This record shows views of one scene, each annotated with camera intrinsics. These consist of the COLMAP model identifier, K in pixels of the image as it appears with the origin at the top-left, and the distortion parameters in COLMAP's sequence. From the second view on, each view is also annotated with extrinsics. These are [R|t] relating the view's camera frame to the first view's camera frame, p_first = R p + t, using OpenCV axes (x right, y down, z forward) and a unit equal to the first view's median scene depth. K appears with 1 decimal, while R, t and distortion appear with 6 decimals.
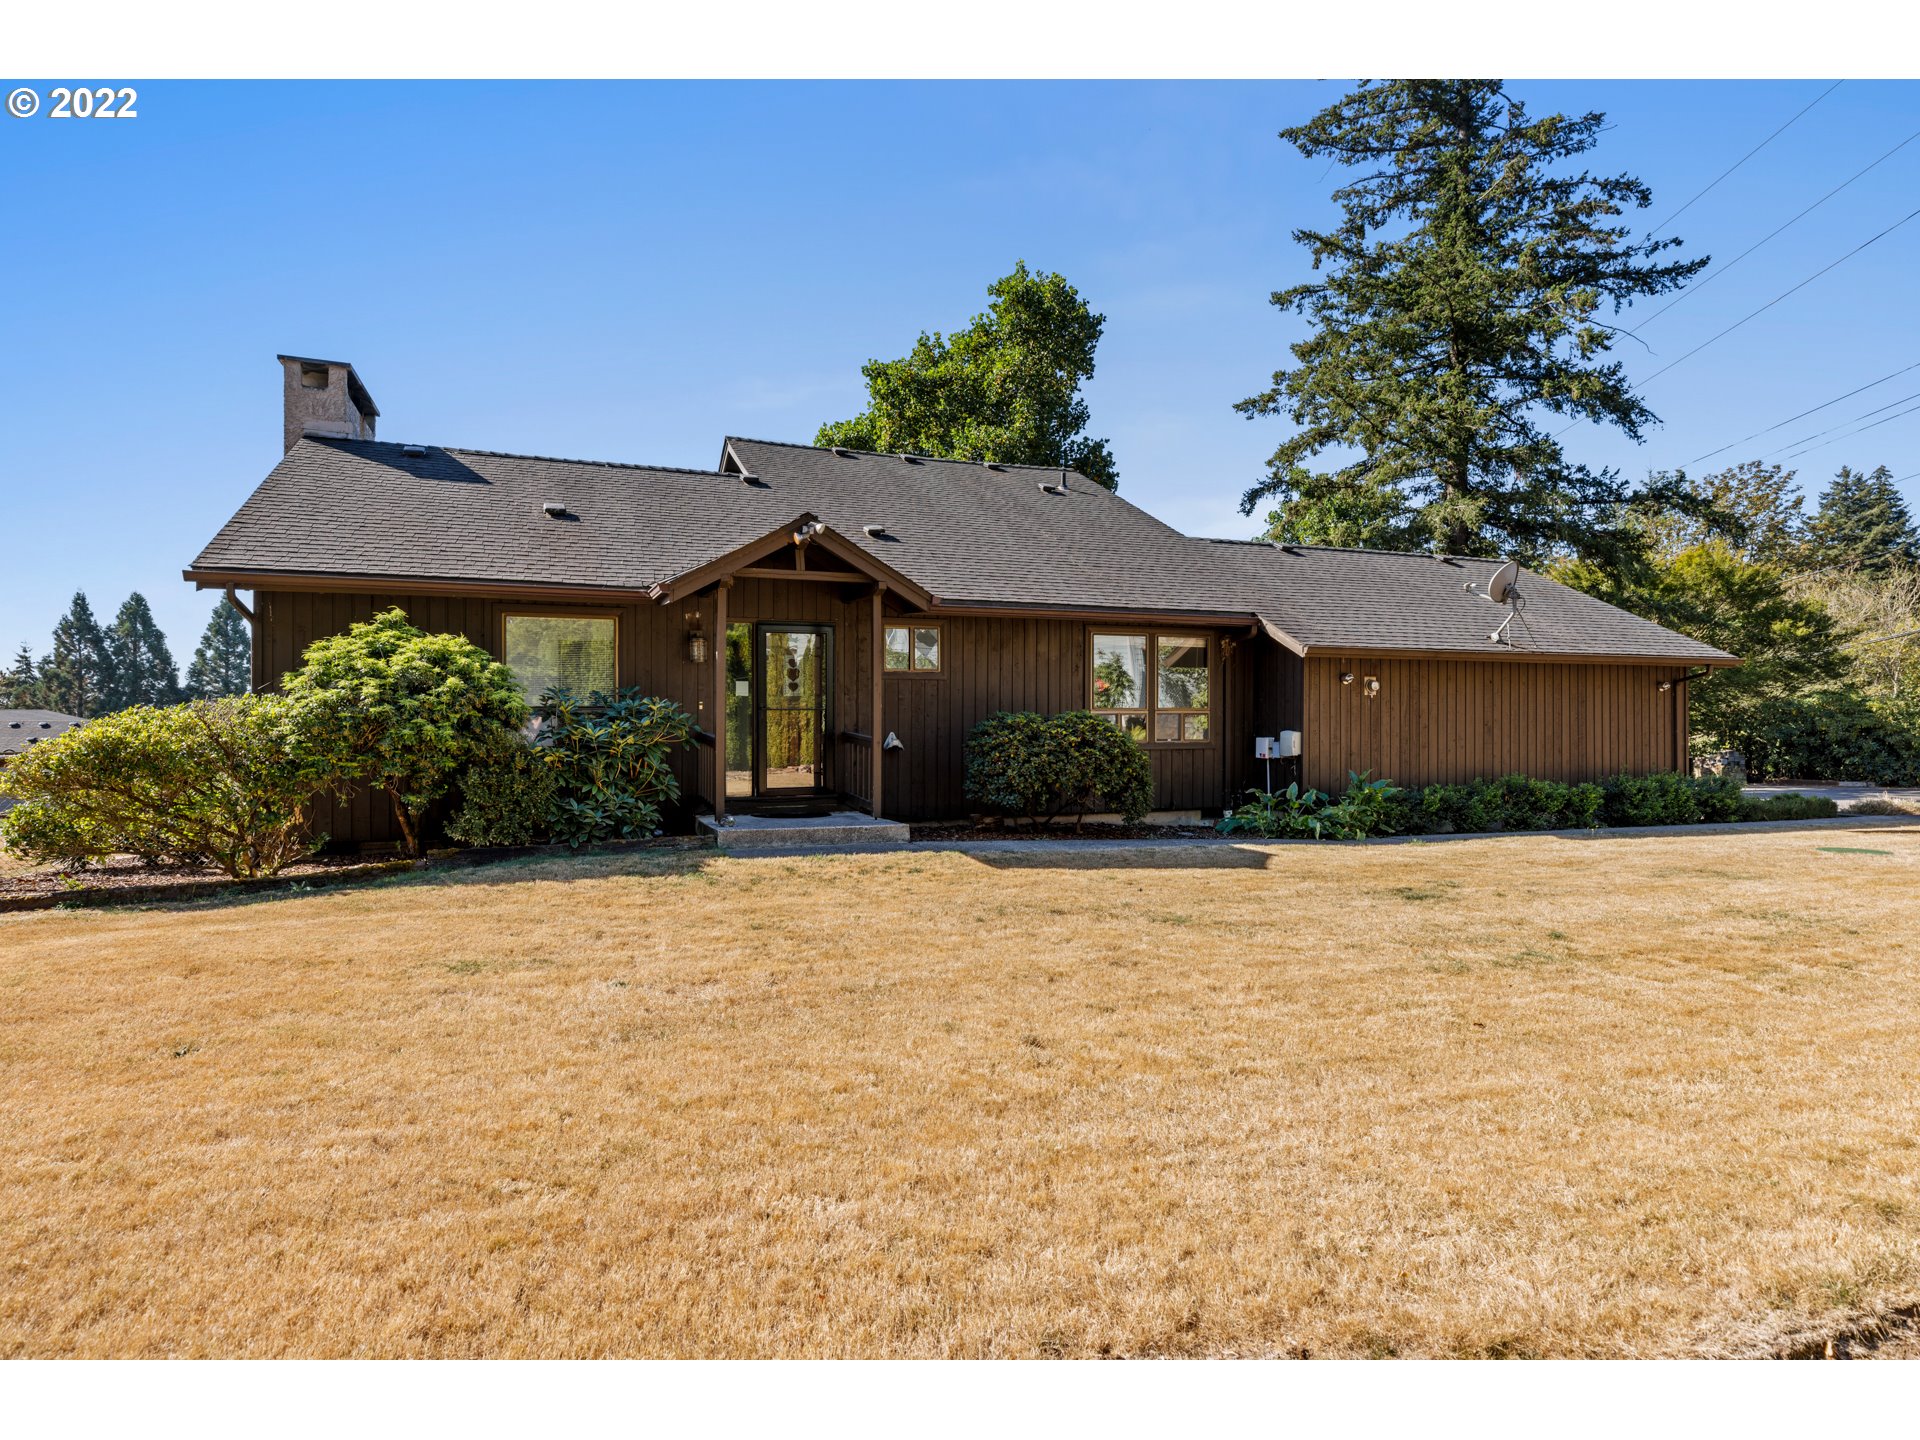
lens RADIAL K [[1221.5, 0, 958.2], [0, 1221.5, 746.3], [0, 0, 1]] dist [-0.009089, -0.002721]
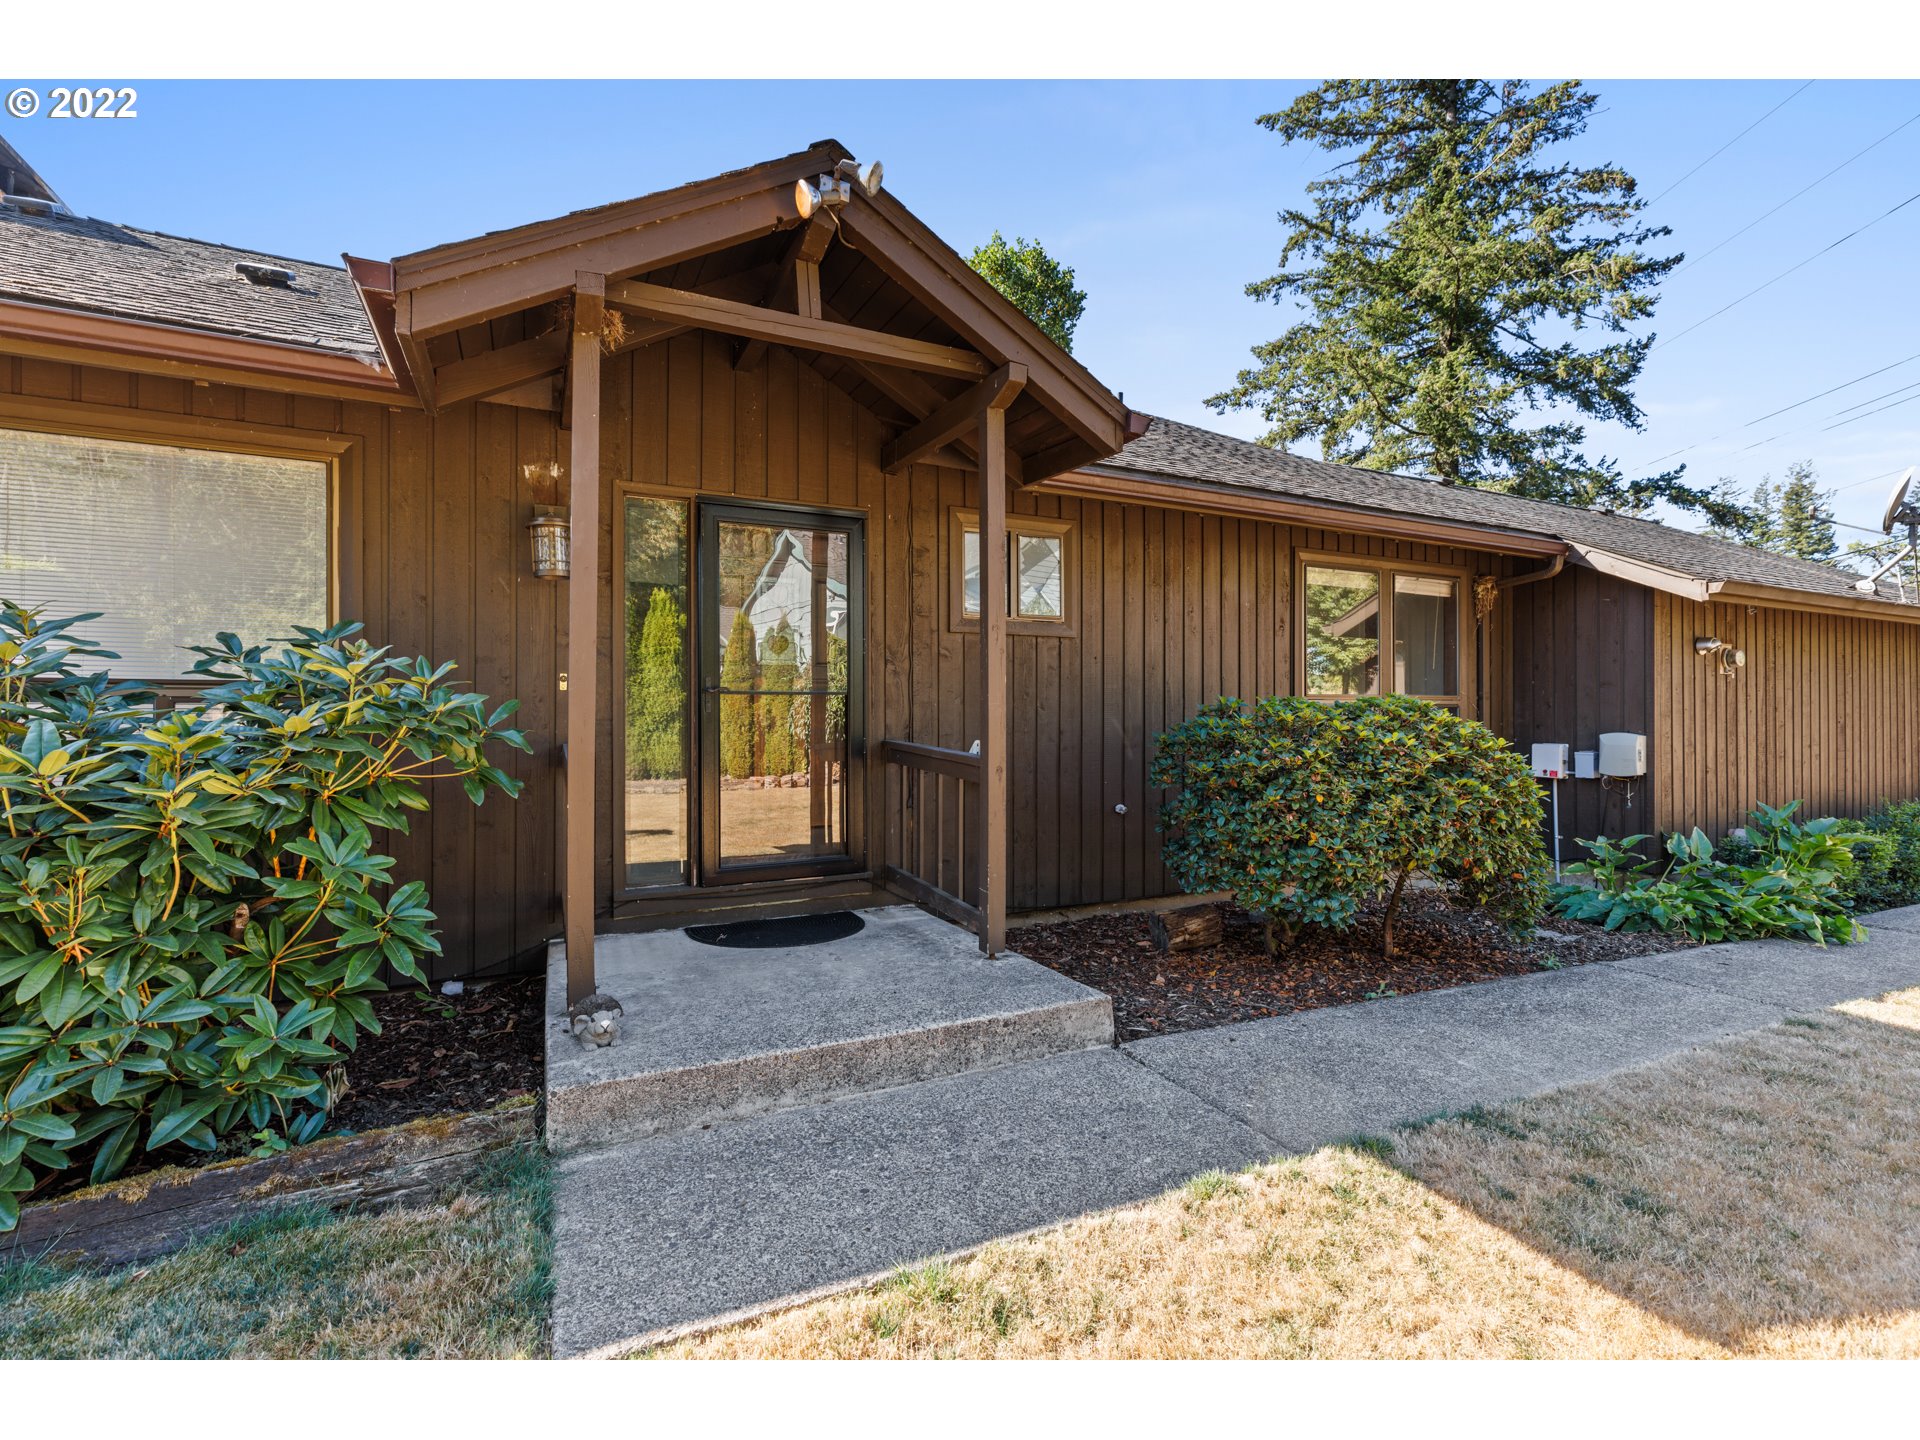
lens RADIAL K [[934.0, 0, 960.0], [0, 934.0, 720.0], [0, 0, 1]] dist [-0.002389, 0.000196]
pose [[0.995631, -0.002844, 0.093335, -0.047044], [0.004957, 0.999736, -0.022414, -0.005588], [-0.093247, 0.022779, 0.995382, 0.303782]]
